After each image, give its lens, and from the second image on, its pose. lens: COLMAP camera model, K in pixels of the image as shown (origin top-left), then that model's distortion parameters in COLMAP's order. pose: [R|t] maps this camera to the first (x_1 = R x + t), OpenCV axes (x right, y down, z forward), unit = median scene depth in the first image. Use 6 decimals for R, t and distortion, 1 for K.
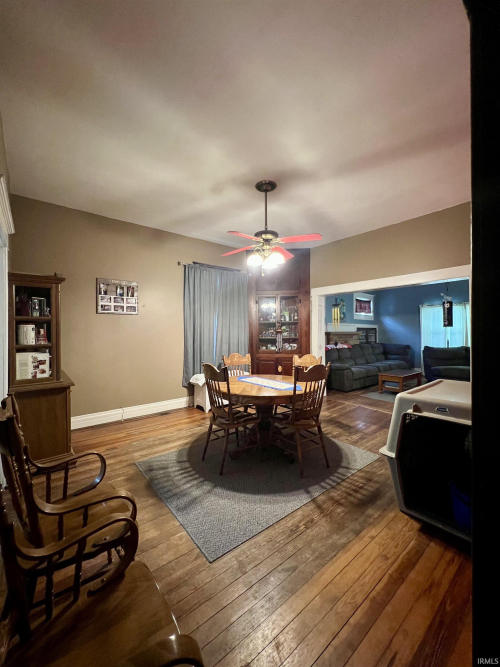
lens RADIAL K [[267.5, 0, 246.1], [0, 267.5, 331.8], [0, 0, 1]] dist [-0.002118, 0.000649]
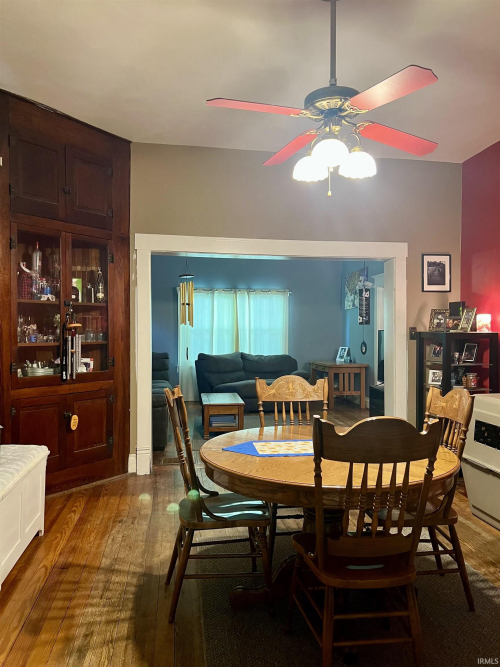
lens RADIAL K [[500.8, 0, 255.0], [0, 500.8, 333.6], [0, 0, 1]] dist [0.052797, -0.070823]
pose [[0.502277, 0.002003, 0.864705, -0.288152], [-0.006687, 0.999976, 0.001568, 0.003677], [-0.864681, -0.006570, 0.502278, 0.290956]]
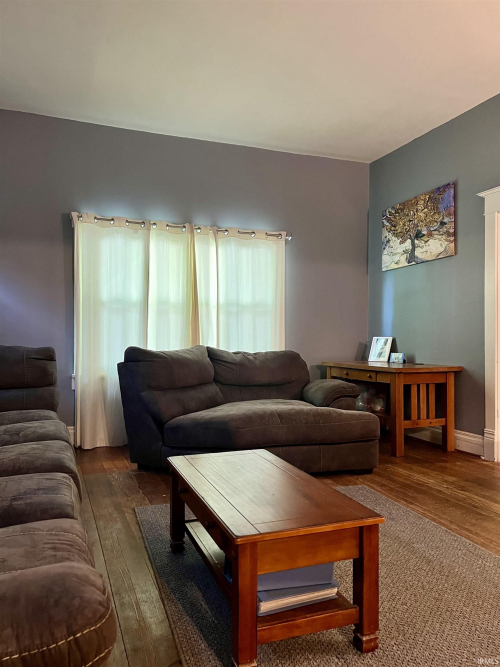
lens RADIAL K [[500.8, 0, 248.6], [0, 500.8, 333.1], [0, 0, 1]] dist [0.052797, -0.070823]
pose [[0.300451, 0.012826, 0.953711, 0.195195], [-0.003538, 0.999918, -0.012333, 0.043839], [-0.953791, 0.000331, 0.300471, 0.714724]]
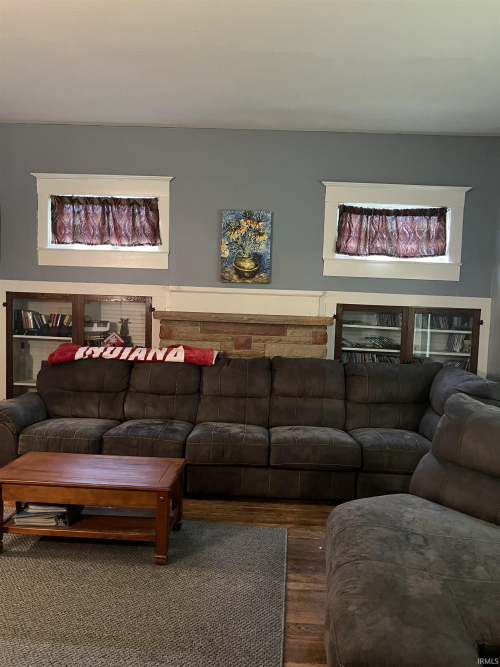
lens RADIAL K [[500.8, 0, 250.9], [0, 500.8, 339.9], [0, 0, 1]] dist [0.052797, -0.070823]
pose [[0.754356, 0.078364, -0.651771, 0.809073], [-0.039208, 0.996455, 0.074428, -0.015382], [0.655294, -0.030590, 0.754755, 0.576174]]
